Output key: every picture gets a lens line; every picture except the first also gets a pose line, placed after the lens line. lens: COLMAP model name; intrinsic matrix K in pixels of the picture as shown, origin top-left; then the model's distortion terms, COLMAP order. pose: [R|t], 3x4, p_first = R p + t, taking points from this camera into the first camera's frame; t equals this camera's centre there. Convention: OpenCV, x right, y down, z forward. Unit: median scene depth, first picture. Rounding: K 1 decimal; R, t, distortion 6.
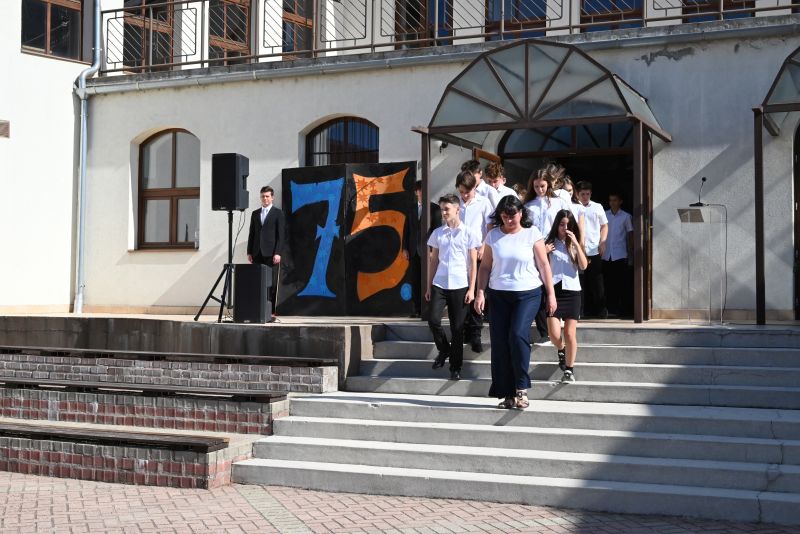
lens RADIAL K [[1136.7, 0, 400.0], [0, 1136.7, 267.0], [0, 0, 1]] dist [0.000901, 0.003187]
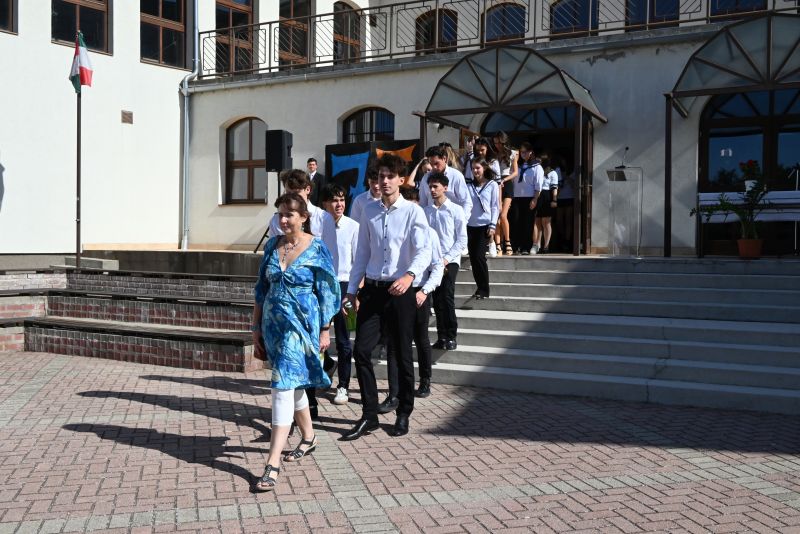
lens RADIAL K [[785.3, 0, 401.8], [0, 785.3, 267.8], [0, 0, 1]] dist [0.001728, 0.004104]
pose [[0.998688, 0.005139, -0.050942, 0.043520], [-0.002352, 0.998505, 0.054615, 0.011341], [0.051146, -0.054423, 0.997207, 0.049333]]
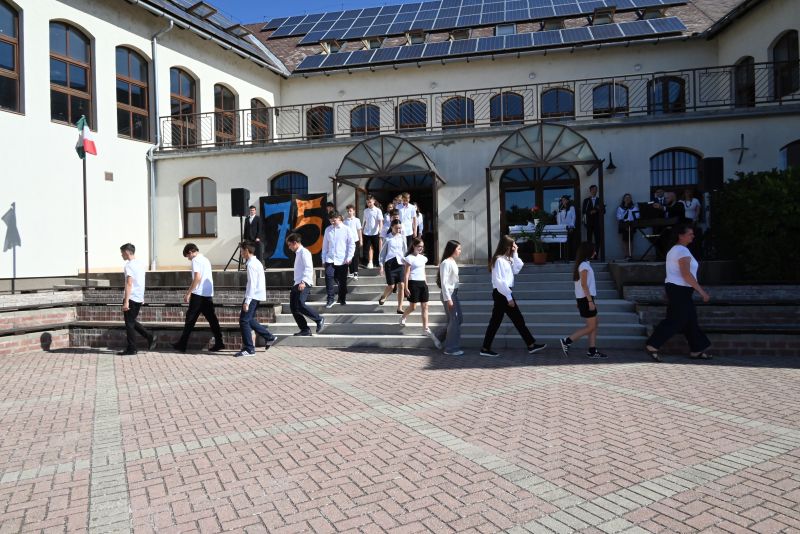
lens RADIAL K [[540.5, 0, 400.9], [0, 540.5, 266.4], [0, 0, 1]] dist [0.004917, 0.002369]
pose [[0.979992, -0.027986, 0.197059, -0.056072], [0.020999, 0.999078, 0.037456, 0.008681], [-0.197926, -0.032568, 0.979676, -0.010198]]
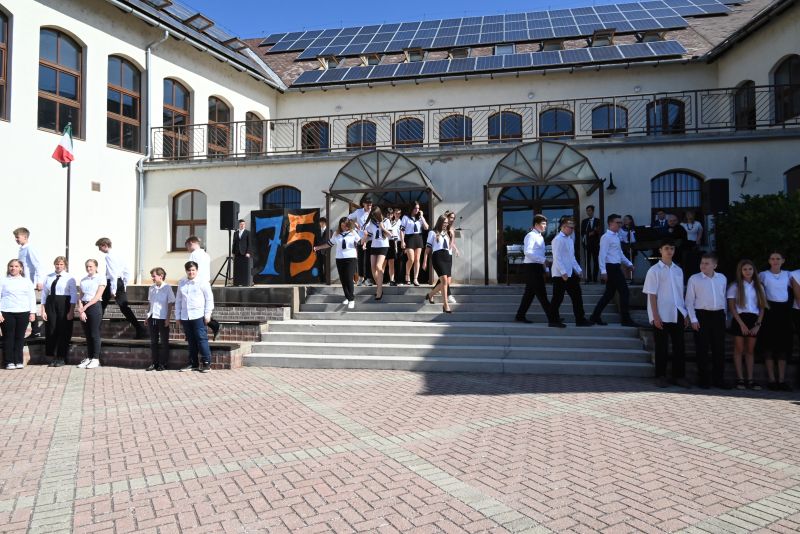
lens RADIAL K [[540.5, 0, 400.9], [0, 540.5, 266.4], [0, 0, 1]] dist [0.004917, 0.002369]
pose [[0.978288, -0.001617, 0.207242, -0.048540], [0.001175, 0.999997, 0.002257, 0.010710], [-0.207245, -0.001965, 0.978287, 0.019028]]
